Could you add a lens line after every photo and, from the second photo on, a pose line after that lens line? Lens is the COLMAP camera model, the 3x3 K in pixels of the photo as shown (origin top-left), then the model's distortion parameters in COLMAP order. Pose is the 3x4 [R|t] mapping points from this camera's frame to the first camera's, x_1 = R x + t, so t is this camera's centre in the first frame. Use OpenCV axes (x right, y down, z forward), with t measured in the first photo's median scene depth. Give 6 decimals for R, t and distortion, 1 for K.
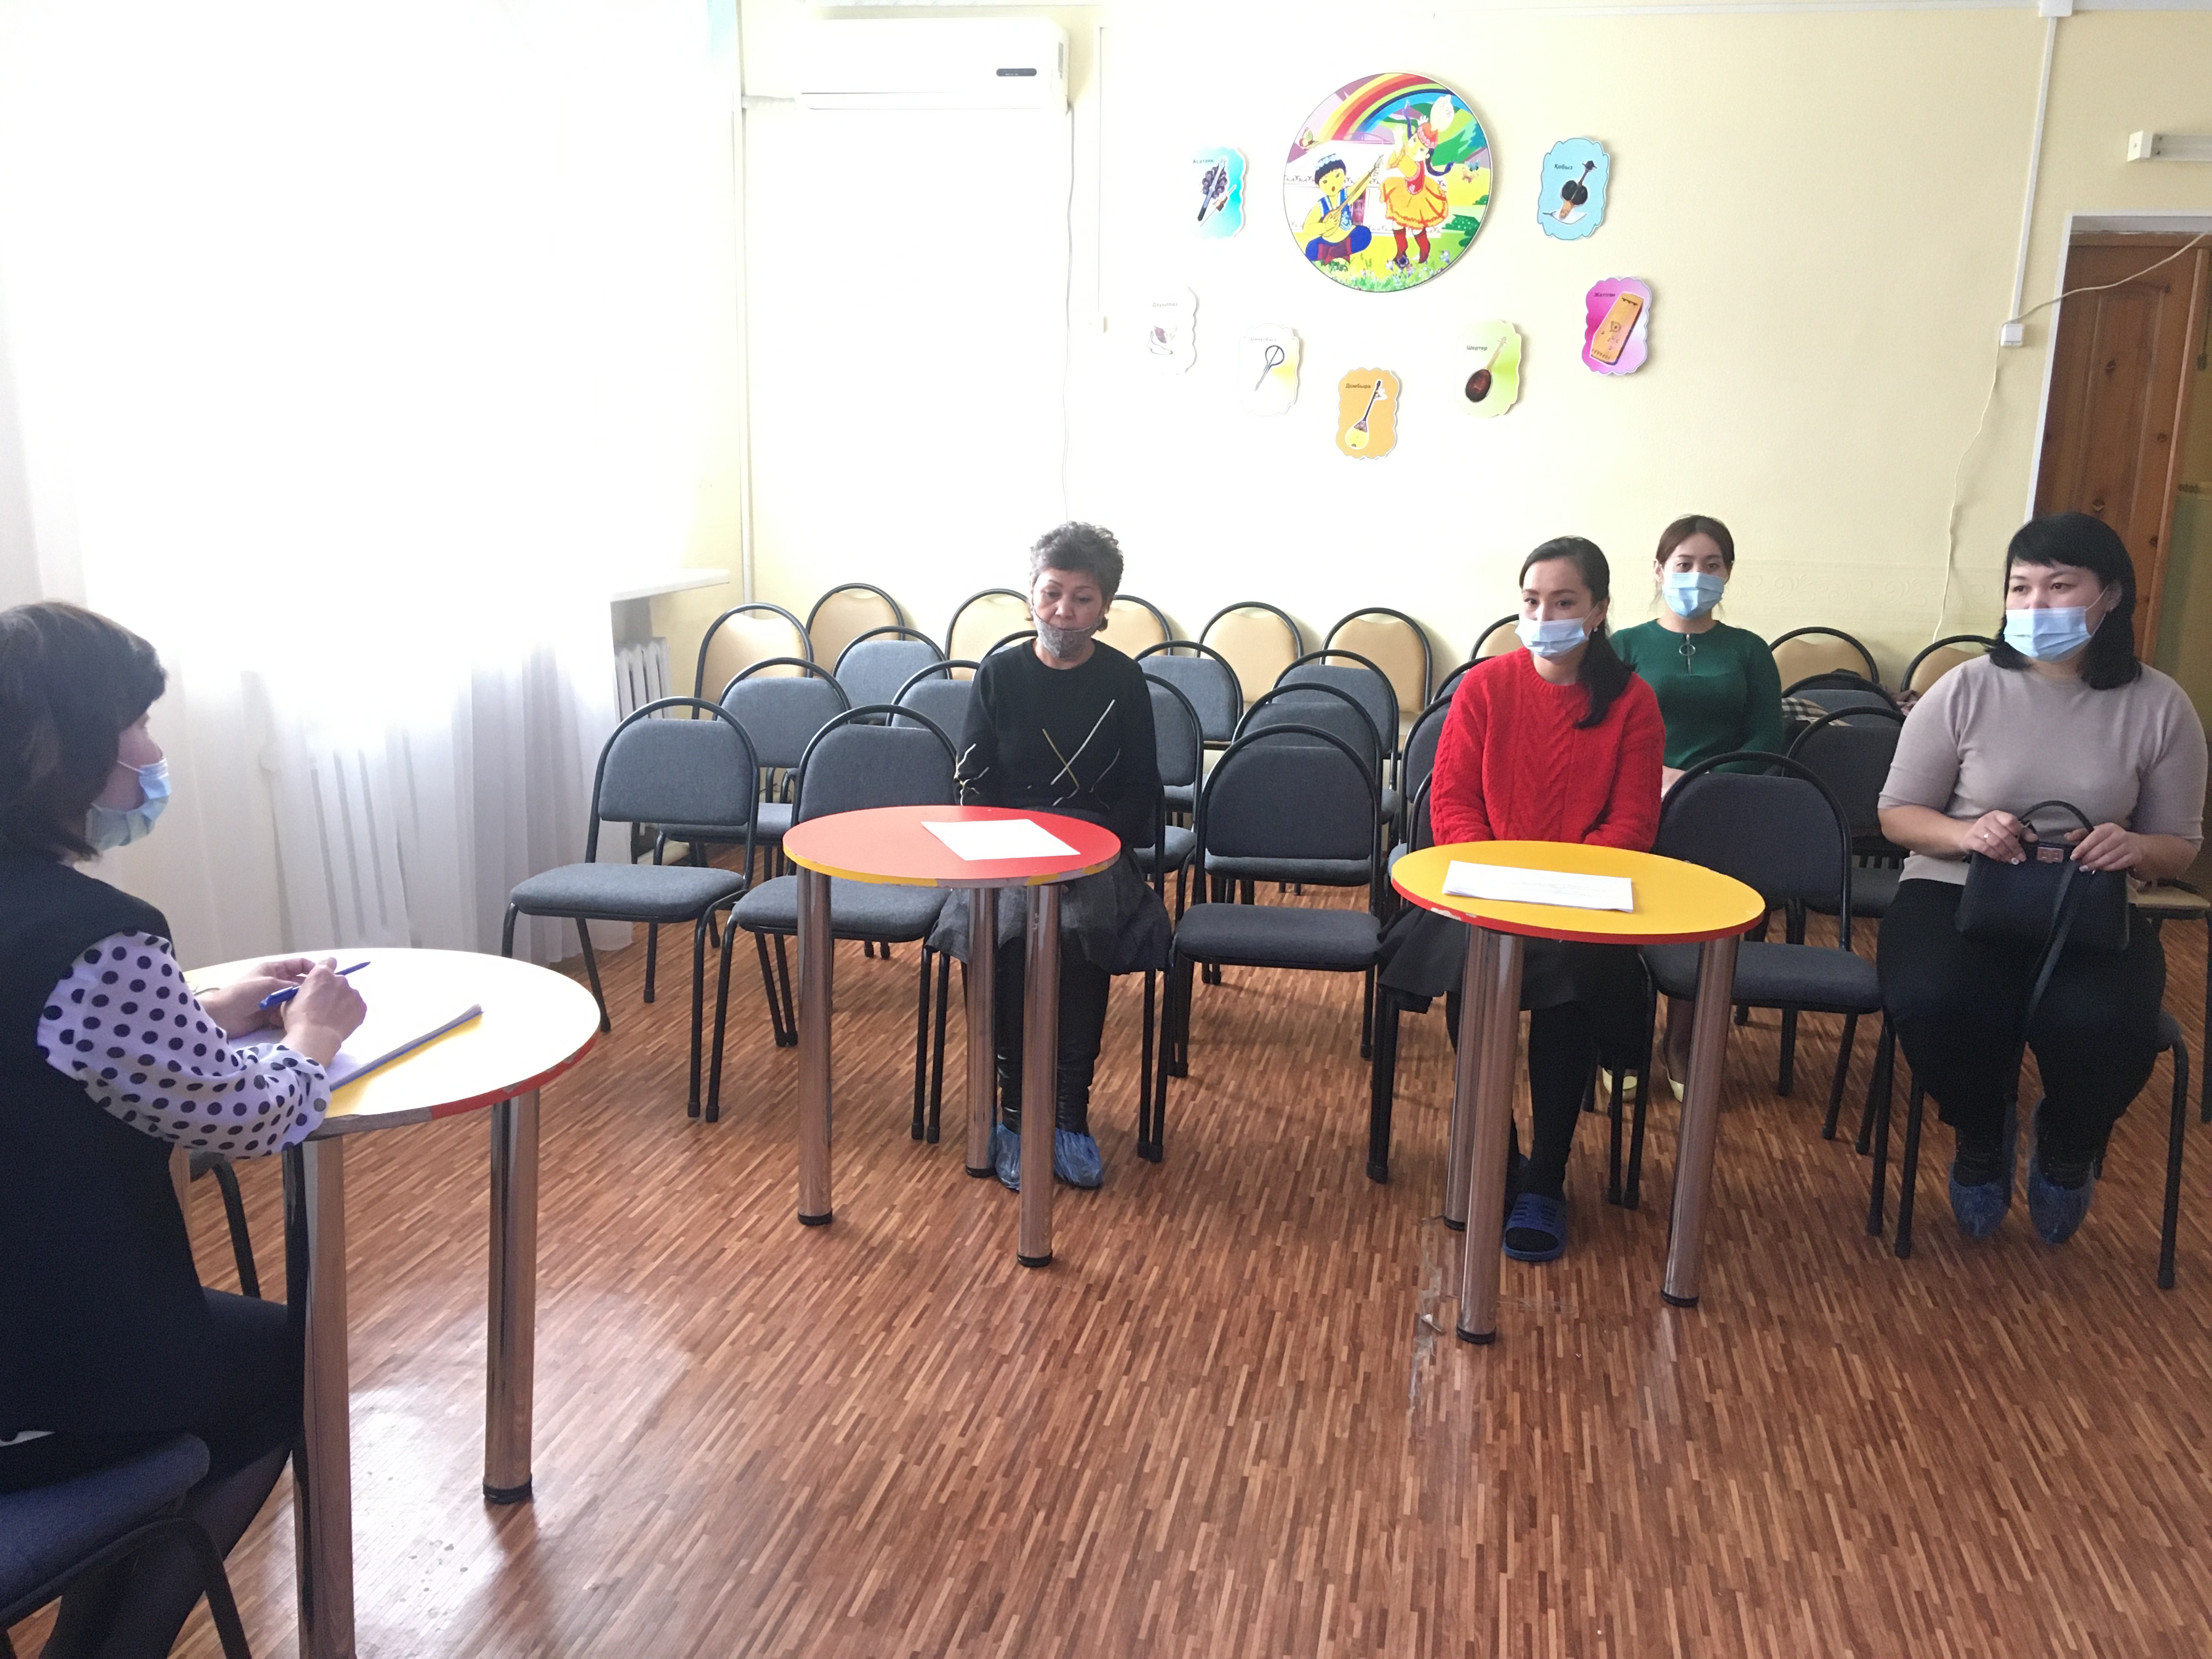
lens RADIAL K [[1925.5, 0, 1108.8], [0, 1925.5, 830.3], [0, 0, 1]] dist [-0.015234, -0.015519]
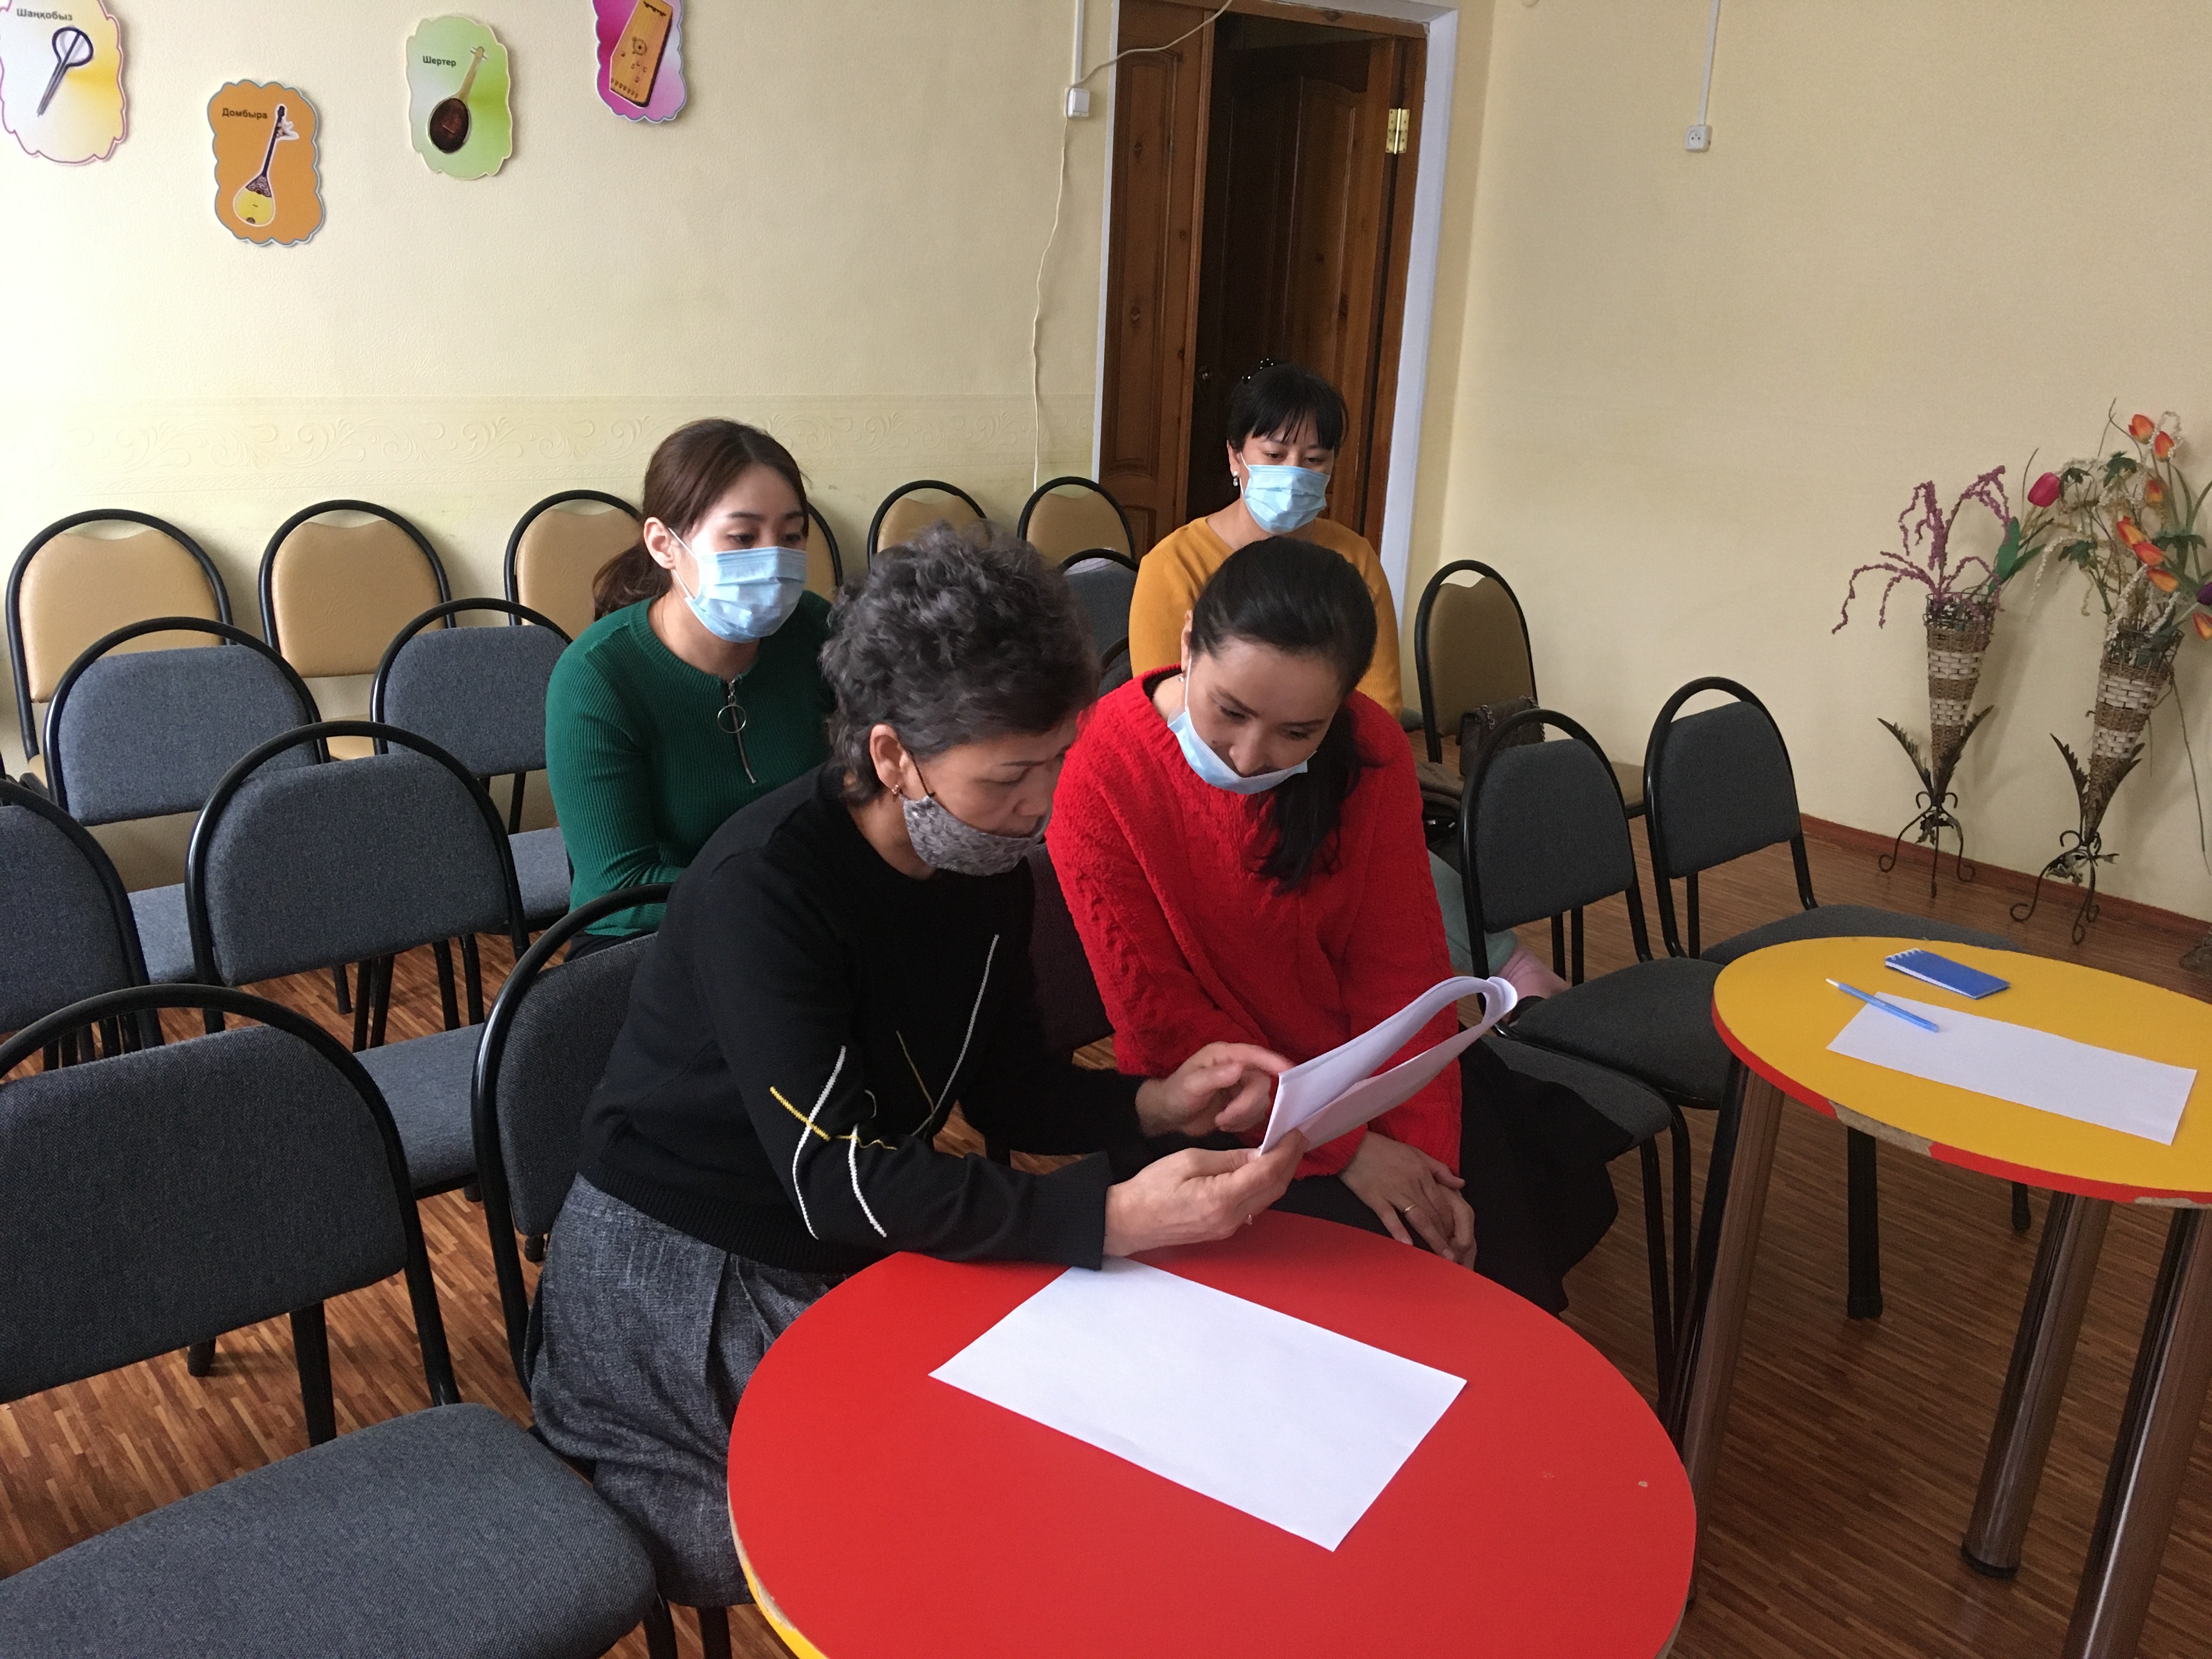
lens RADIAL K [[1925.5, 0, 1105.4], [0, 1925.5, 827.7], [0, 0, 1]] dist [-0.015234, -0.015519]
pose [[0.623571, -0.202119, 0.755187, -0.188354], [0.144516, 0.979154, 0.142732, -0.070201], [-0.768293, 0.020133, 0.639781, 0.460912]]
